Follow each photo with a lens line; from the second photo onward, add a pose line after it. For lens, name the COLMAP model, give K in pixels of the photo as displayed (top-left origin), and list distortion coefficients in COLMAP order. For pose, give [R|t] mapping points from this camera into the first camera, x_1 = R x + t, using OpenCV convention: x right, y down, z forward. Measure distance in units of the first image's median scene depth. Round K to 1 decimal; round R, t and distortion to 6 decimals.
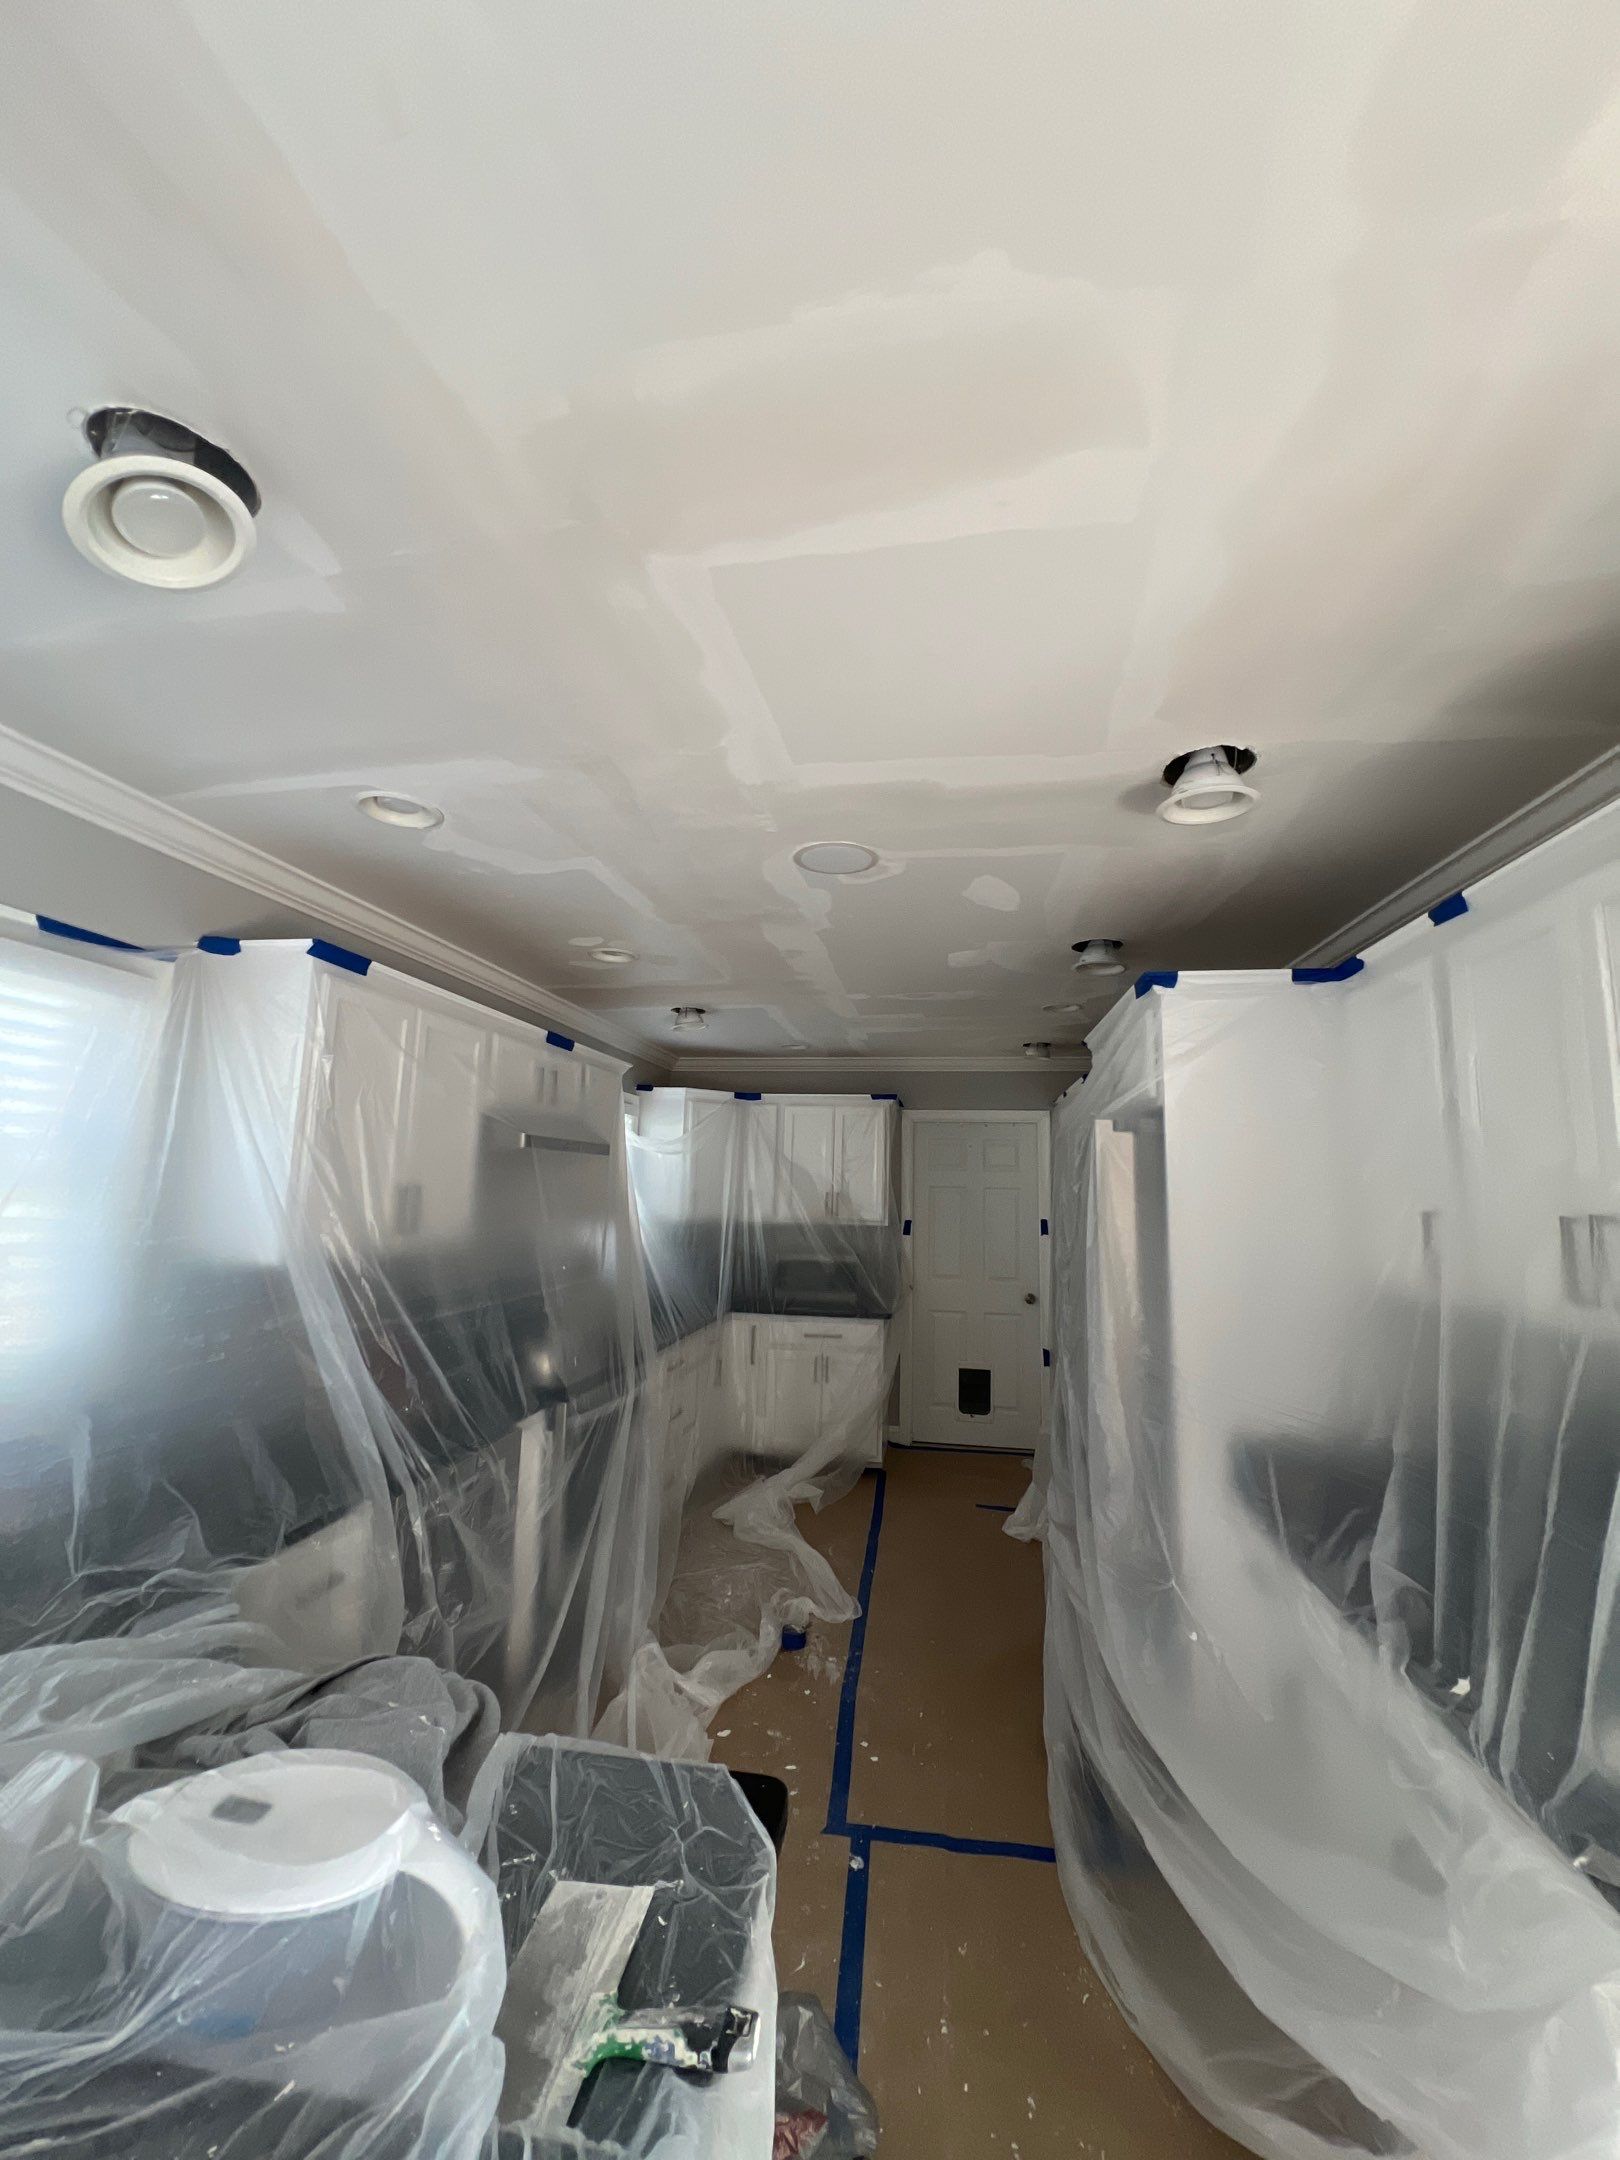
lens RADIAL K [[867.2, 0, 819.1], [0, 867.2, 1070.5], [0, 0, 1]] dist [-0.007193, -0.000805]
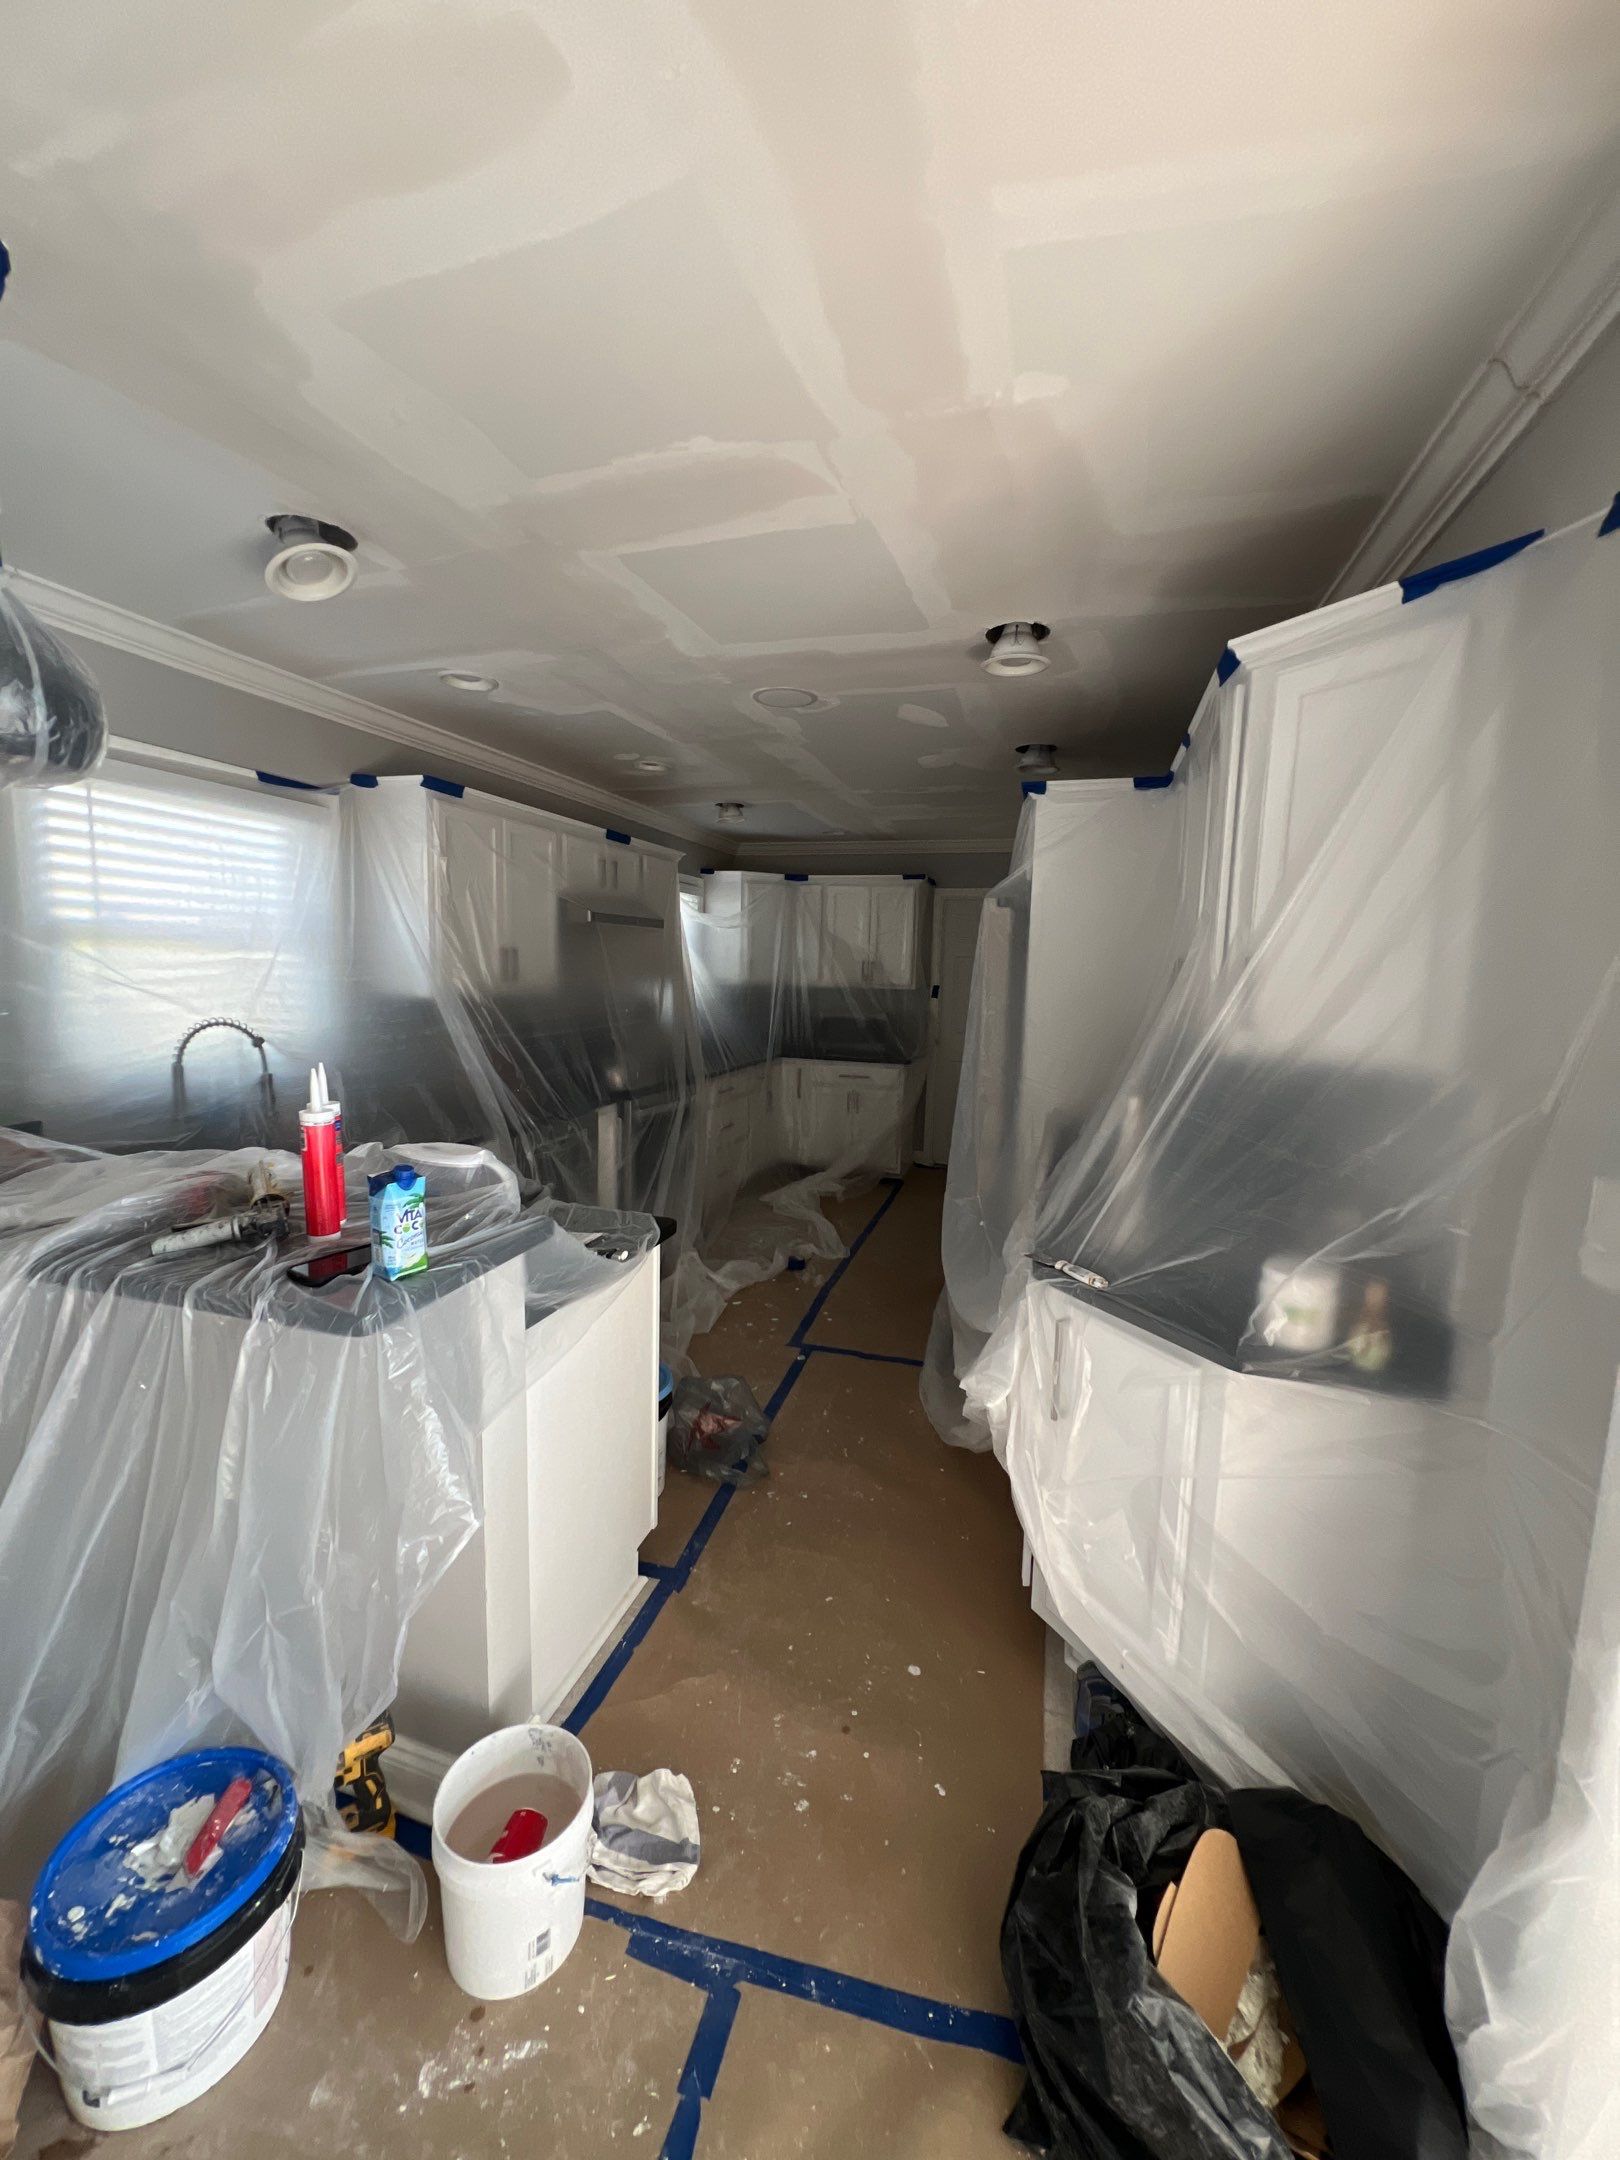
lens RADIAL K [[867.2, 0, 819.7], [0, 867.2, 1074.2], [0, 0, 1]] dist [-0.007193, -0.000805]
pose [[0.990745, 0.019981, -0.134261, 0.213144], [0.015012, 0.966911, 0.254672, -0.020622], [0.134907, -0.254330, 0.957662, -0.326999]]
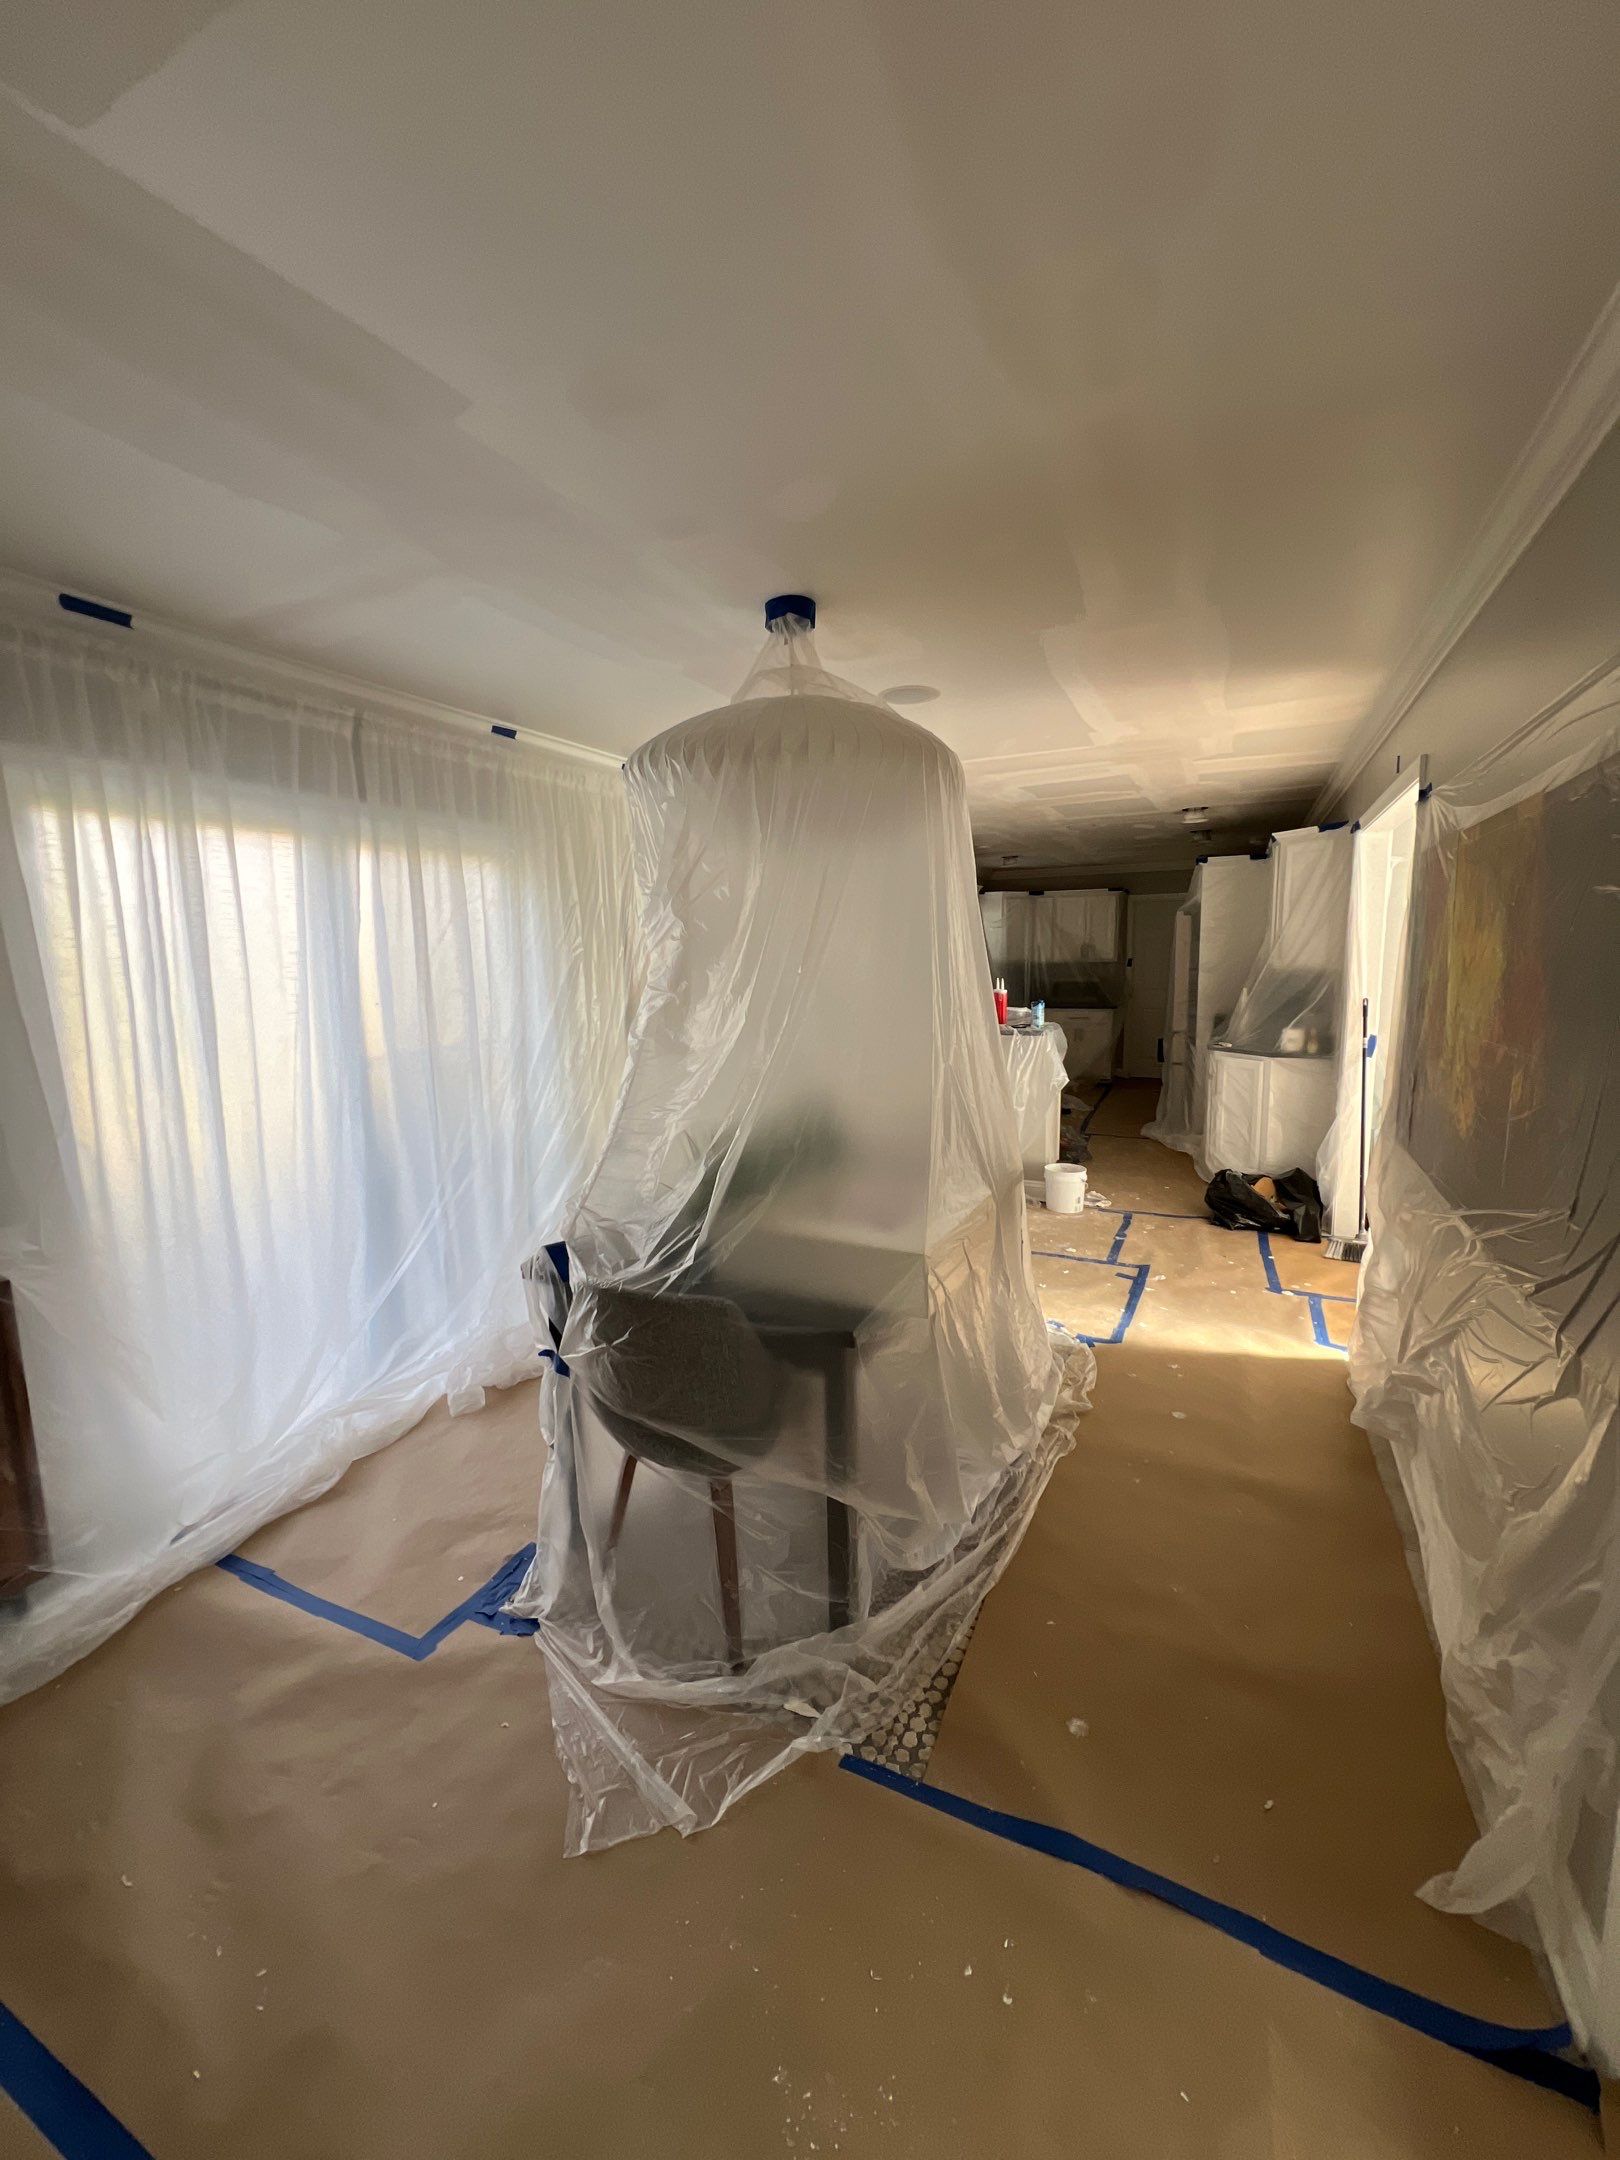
lens RADIAL K [[867.2, 0, 805.5], [0, 867.2, 1070.6], [0, 0, 1]] dist [-0.007193, -0.000805]
pose [[0.952634, 0.000783, -0.304117, 0.018644], [0.079780, 0.964331, 0.252391, -0.213866], [0.293467, -0.264699, 0.918592, -1.776256]]
